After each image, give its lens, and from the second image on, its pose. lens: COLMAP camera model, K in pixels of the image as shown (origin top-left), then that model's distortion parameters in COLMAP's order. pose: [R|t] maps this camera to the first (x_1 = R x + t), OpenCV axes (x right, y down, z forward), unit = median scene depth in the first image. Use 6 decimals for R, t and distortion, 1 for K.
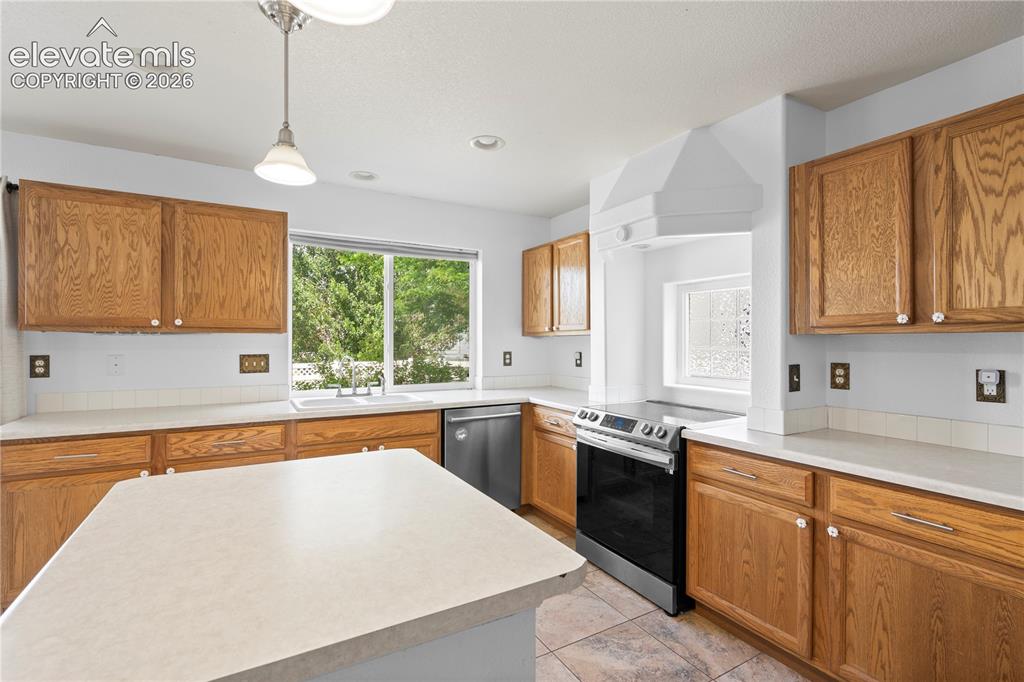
lens RADIAL K [[471.1, 0, 515.4], [0, 471.1, 340.0], [0, 0, 1]] dist [0.000296, 0.000266]
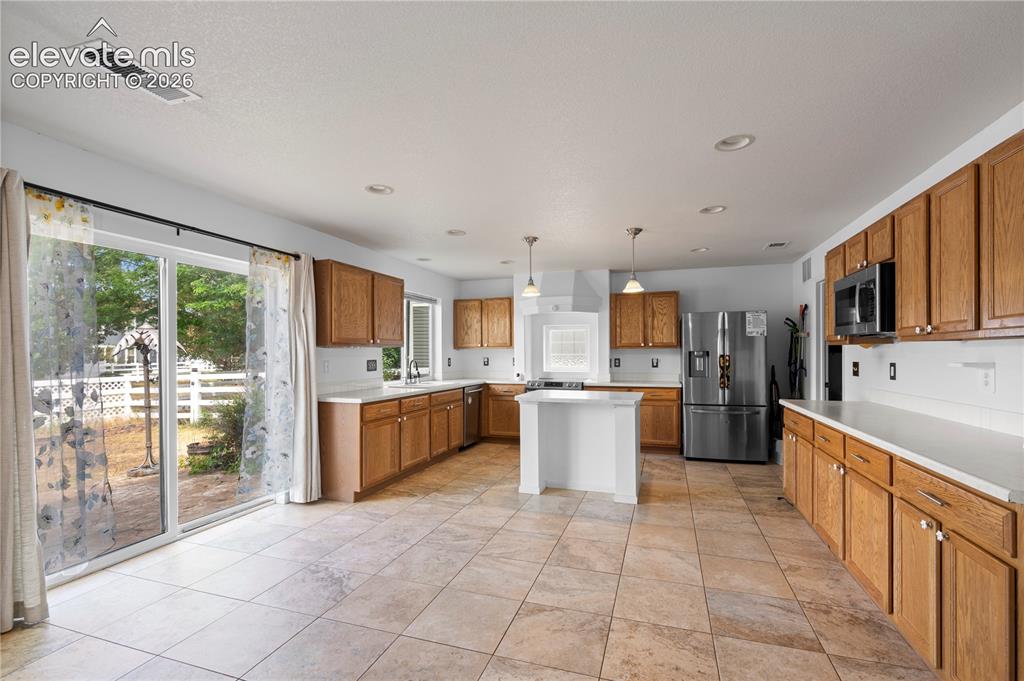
lens RADIAL K [[471.1, 0, 508.0], [0, 471.1, 349.1], [0, 0, 1]] dist [0.000296, 0.000266]
pose [[0.754420, 0.001932, 0.656389, -1.590745], [0.002020, 0.999984, -0.005265, 0.003075], [-0.656389, 0.005298, 0.754404, -0.712748]]
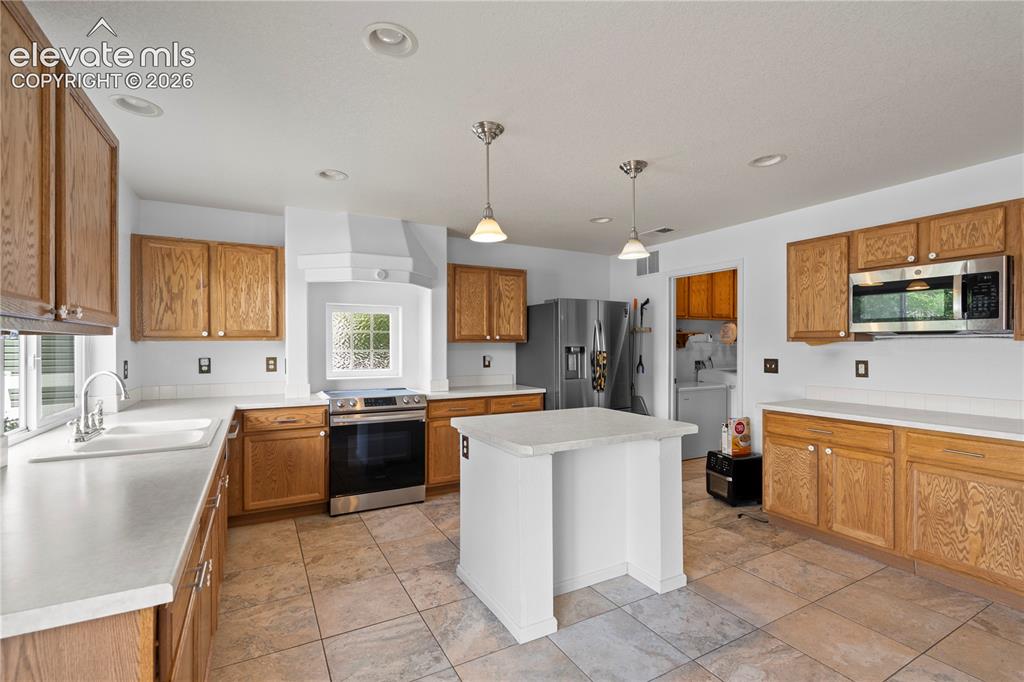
lens RADIAL K [[471.1, 0, 510.0], [0, 471.1, 342.9], [0, 0, 1]] dist [0.000296, 0.000266]
pose [[0.022646, 0.000221, 0.999744, -1.257085], [-0.002320, 0.999997, -0.000169, -0.009848], [-0.999741, -0.002316, 0.022646, 0.561907]]
